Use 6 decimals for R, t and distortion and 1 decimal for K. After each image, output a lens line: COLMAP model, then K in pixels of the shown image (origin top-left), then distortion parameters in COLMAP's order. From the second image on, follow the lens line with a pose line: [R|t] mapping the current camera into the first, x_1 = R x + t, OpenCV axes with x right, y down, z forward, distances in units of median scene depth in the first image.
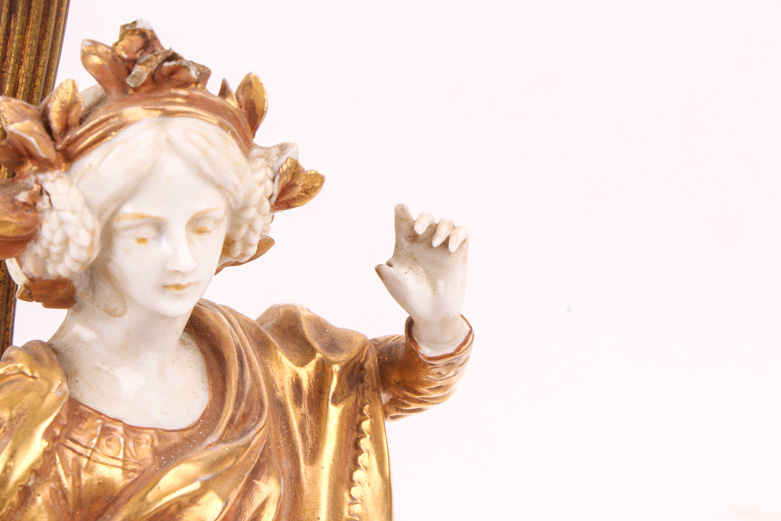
lens RADIAL K [[1673.9, 0, 390.5], [0, 1673.9, 260.5], [0, 0, 1]] dist [-0.013505, 0.519579]
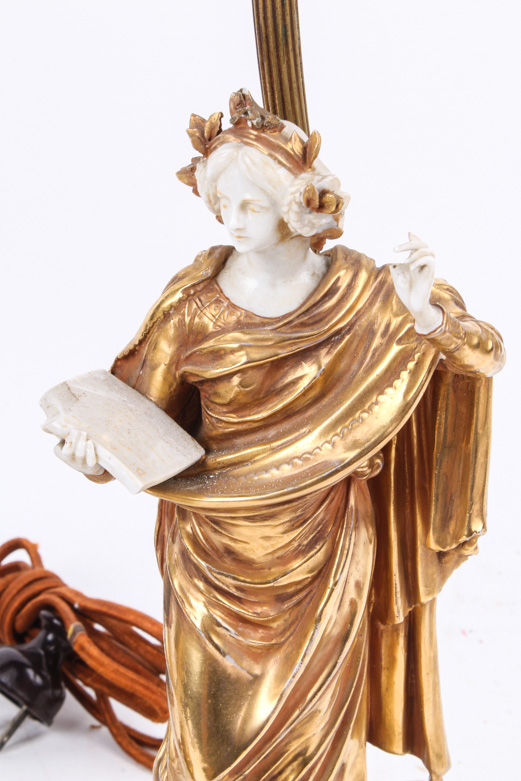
lens RADIAL K [[1673.9, 0, 260.5], [0, 1673.9, 390.5], [0, 0, 1]] dist [-0.013505, 0.519579]
pose [[0.502581, 0.348595, -0.791134, 1.362534], [-0.213602, 0.936802, 0.277086, -0.331579], [0.837727, 0.029729, 0.545280, 0.029792]]
